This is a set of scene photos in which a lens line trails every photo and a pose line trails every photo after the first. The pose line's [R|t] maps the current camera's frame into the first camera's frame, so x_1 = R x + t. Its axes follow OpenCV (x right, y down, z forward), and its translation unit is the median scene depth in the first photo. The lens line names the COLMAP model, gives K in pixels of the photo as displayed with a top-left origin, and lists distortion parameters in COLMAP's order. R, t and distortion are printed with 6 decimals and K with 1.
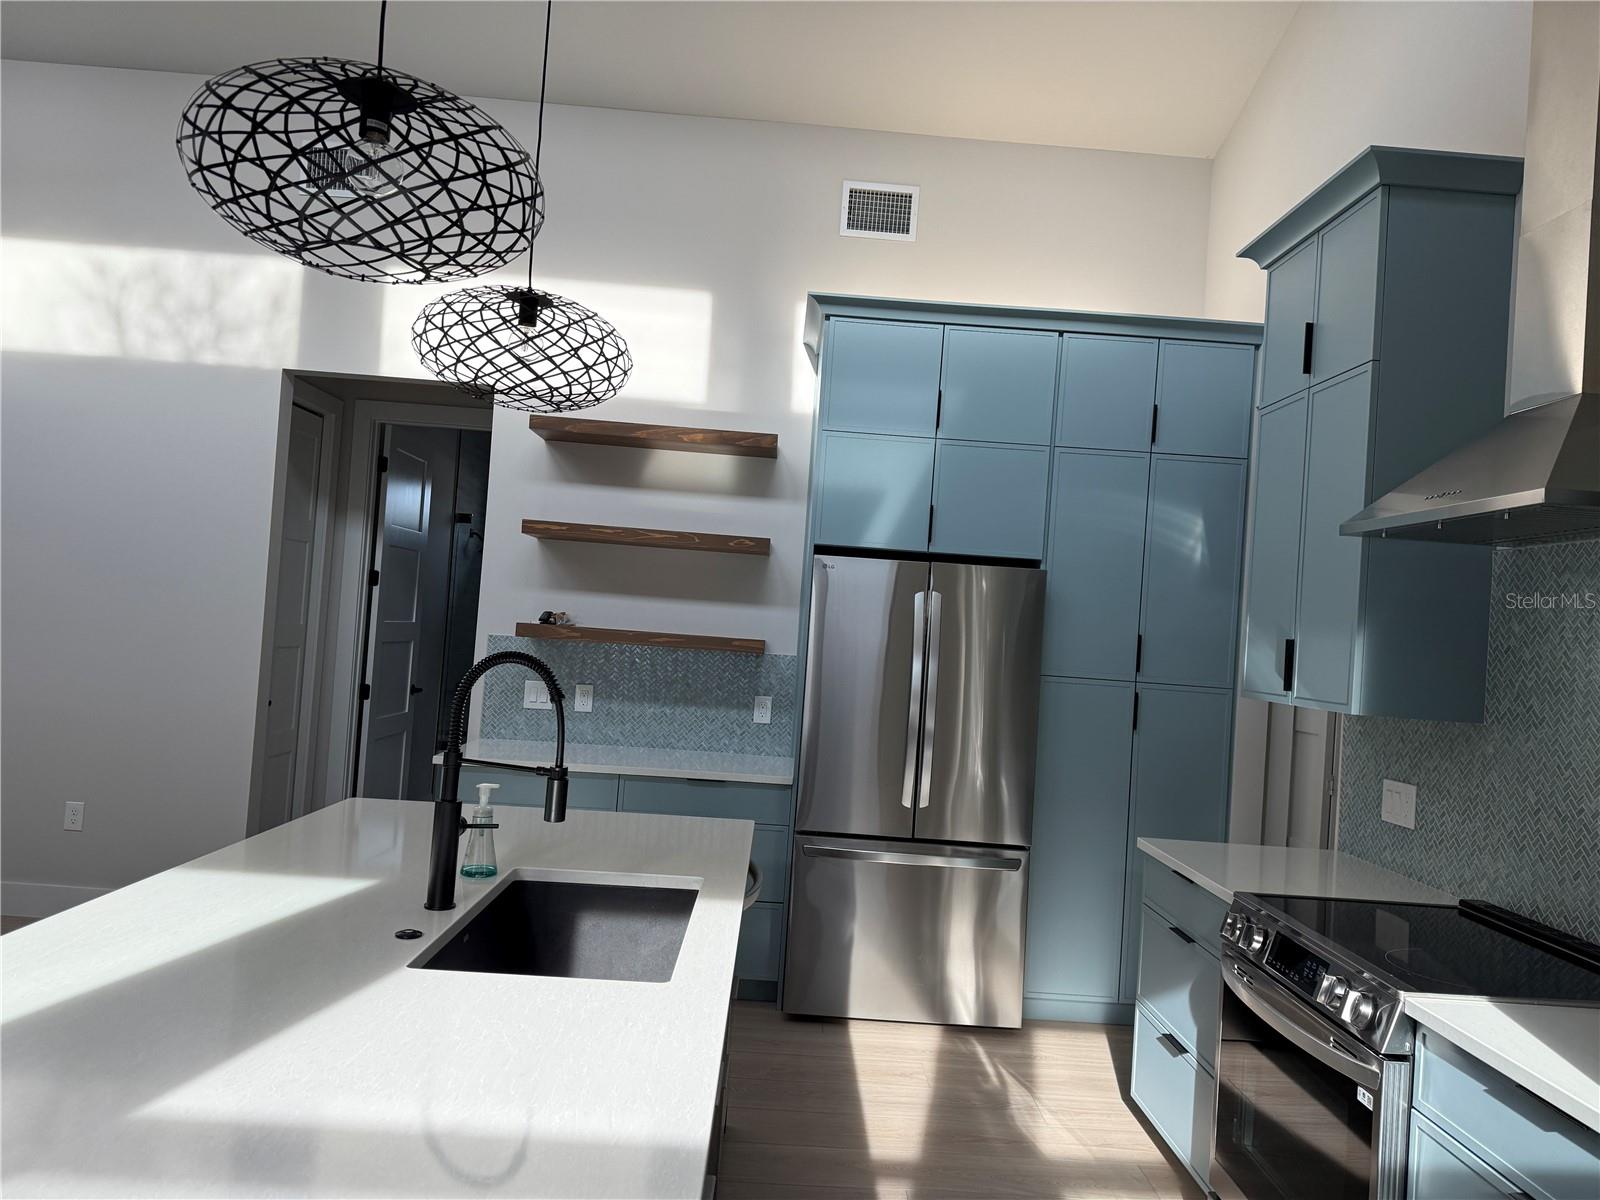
lens RADIAL K [[1137.3, 0, 799.9], [0, 1137.3, 607.9], [0, 0, 1]] dist [0.019838, -0.001961]
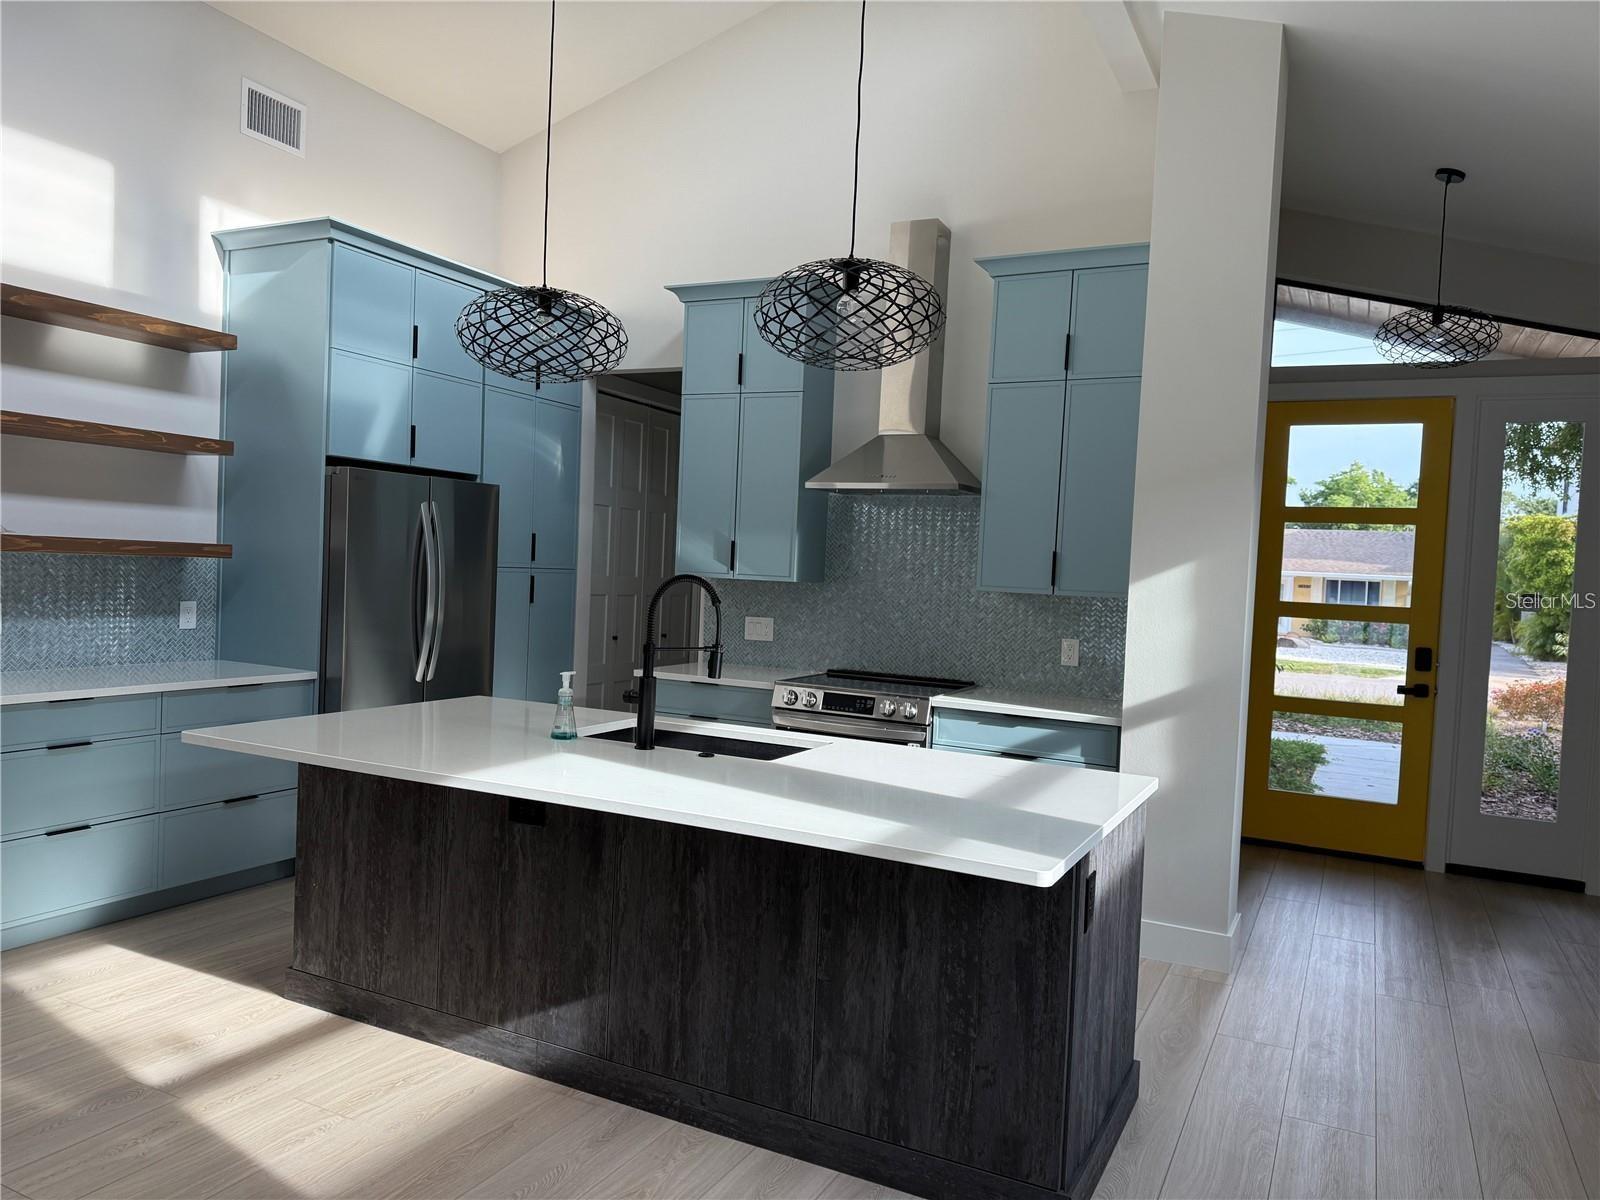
lens RADIAL K [[1137.3, 0, 795.8], [0, 1137.3, 598.1], [0, 0, 1]] dist [0.019838, -0.001961]
pose [[0.471416, -0.076010, 0.878629, -0.734484], [-0.019933, 0.995106, 0.096781, -0.034217], [-0.881685, -0.063138, 0.467594, 0.094245]]
